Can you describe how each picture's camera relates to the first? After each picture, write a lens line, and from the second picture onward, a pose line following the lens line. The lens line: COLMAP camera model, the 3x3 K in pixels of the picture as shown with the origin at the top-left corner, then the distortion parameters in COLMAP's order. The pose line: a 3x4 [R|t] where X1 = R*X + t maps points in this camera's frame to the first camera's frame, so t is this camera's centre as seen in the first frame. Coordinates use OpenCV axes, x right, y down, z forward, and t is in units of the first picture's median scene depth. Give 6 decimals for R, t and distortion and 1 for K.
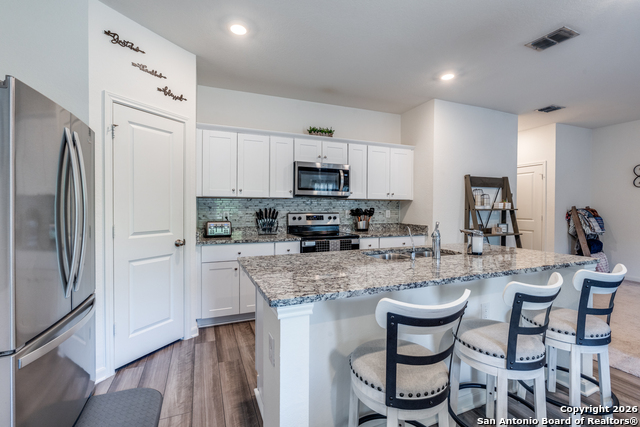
lens RADIAL K [[286.7, 0, 320.0], [0, 286.7, 213.5], [0, 0, 1]] dist [0.000716, 0.000160]
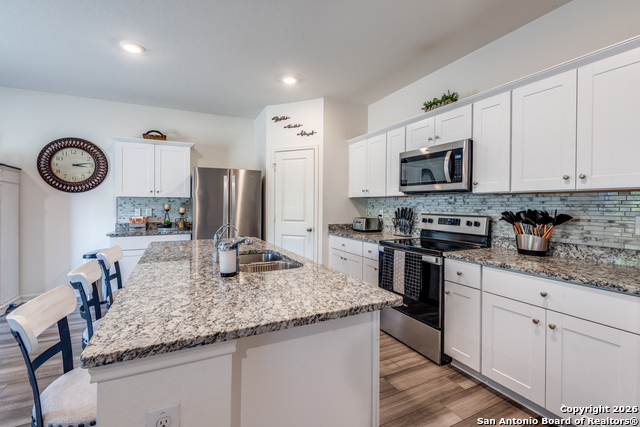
lens RADIAL K [[286.7, 0, 320.0], [0, 286.7, 213.5], [0, 0, 1]] dist [0.000716, 0.000160]
pose [[0.072486, 0.033174, -0.996818, 0.728197], [-0.021914, 0.999258, 0.031662, -0.022661], [0.997129, 0.019549, 0.073159, 0.669643]]
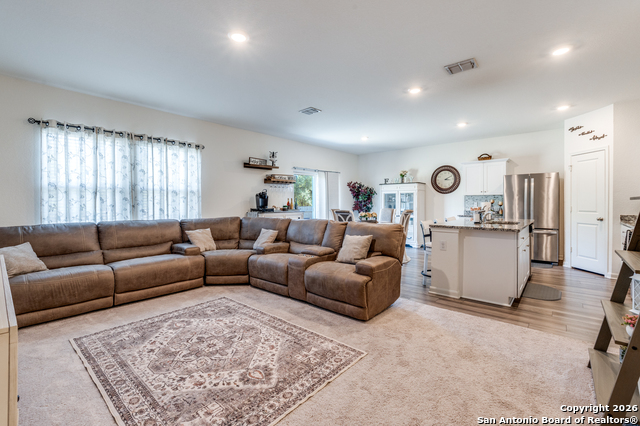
lens RADIAL K [[288.1, 0, 326.4], [0, 288.1, 203.0], [0, 0, 1]] dist [-0.001373, -0.000414]
pose [[-0.889603, 0.000044, -0.456734, 1.292202], [-0.008990, 0.999805, 0.017608, -0.009095], [0.456645, 0.019770, -0.889429, 1.280177]]
